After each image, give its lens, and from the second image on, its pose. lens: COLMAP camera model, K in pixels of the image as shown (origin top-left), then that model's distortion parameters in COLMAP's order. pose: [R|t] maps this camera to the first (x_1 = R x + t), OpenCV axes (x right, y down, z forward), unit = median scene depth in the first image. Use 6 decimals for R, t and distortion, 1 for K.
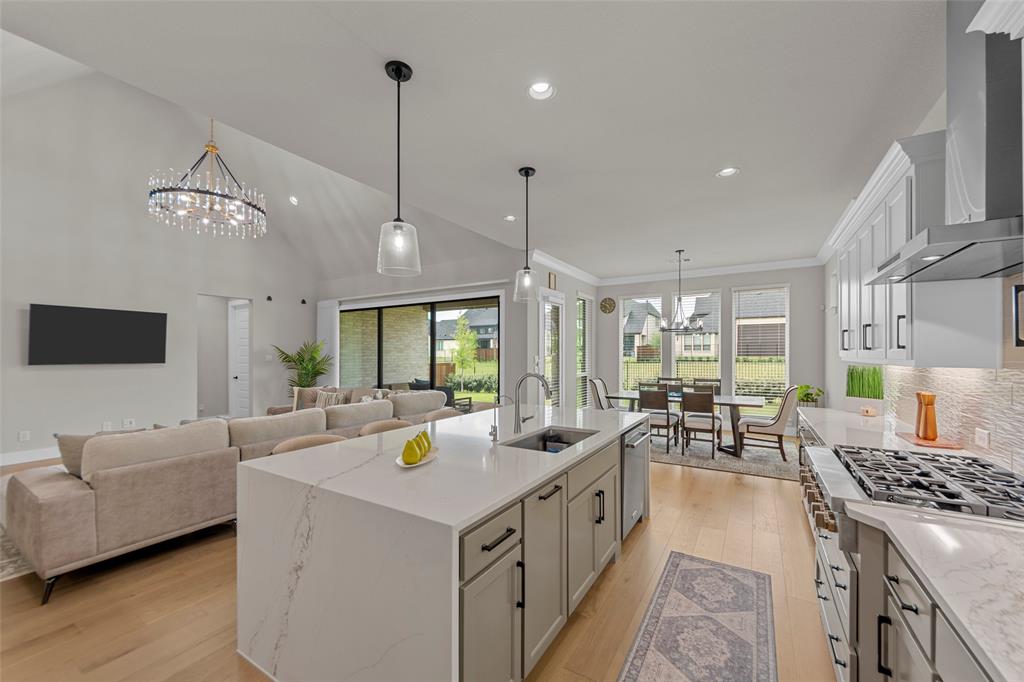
lens RADIAL K [[393.5, 0, 528.3], [0, 393.5, 343.2], [0, 0, 1]] dist [0.001097, 0.000049]
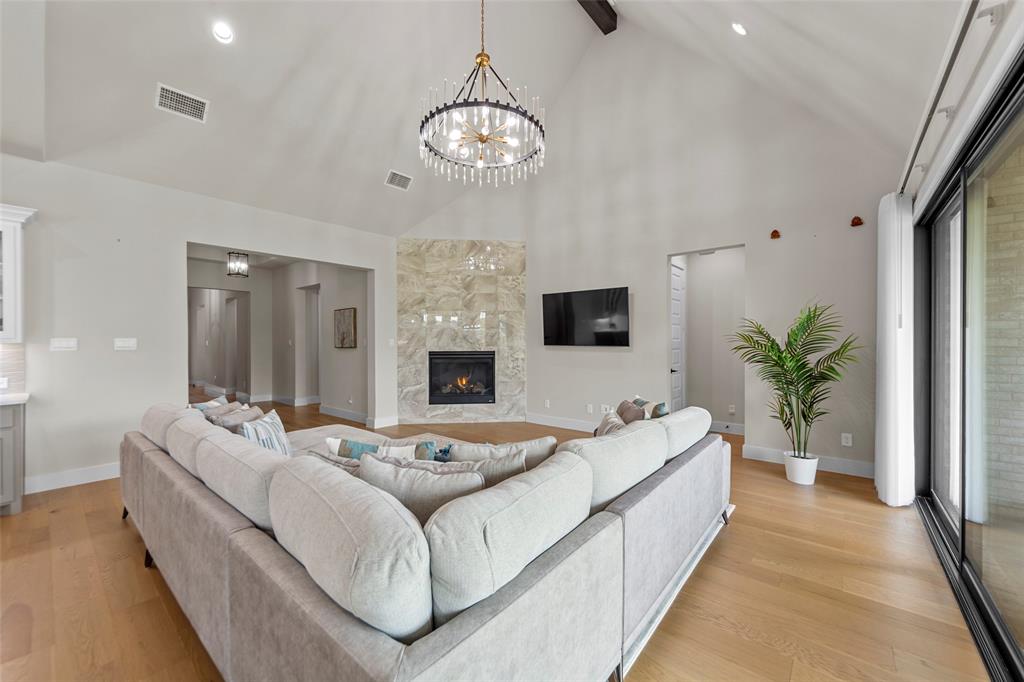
lens RADIAL K [[393.5, 0, 528.3], [0, 393.5, 343.2], [0, 0, 1]] dist [0.001097, 0.000049]
pose [[-0.138843, 0.007958, -0.990282, -0.084719], [0.031254, 0.999505, 0.003650, 0.045531], [0.989821, -0.030444, -0.139023, 1.181127]]
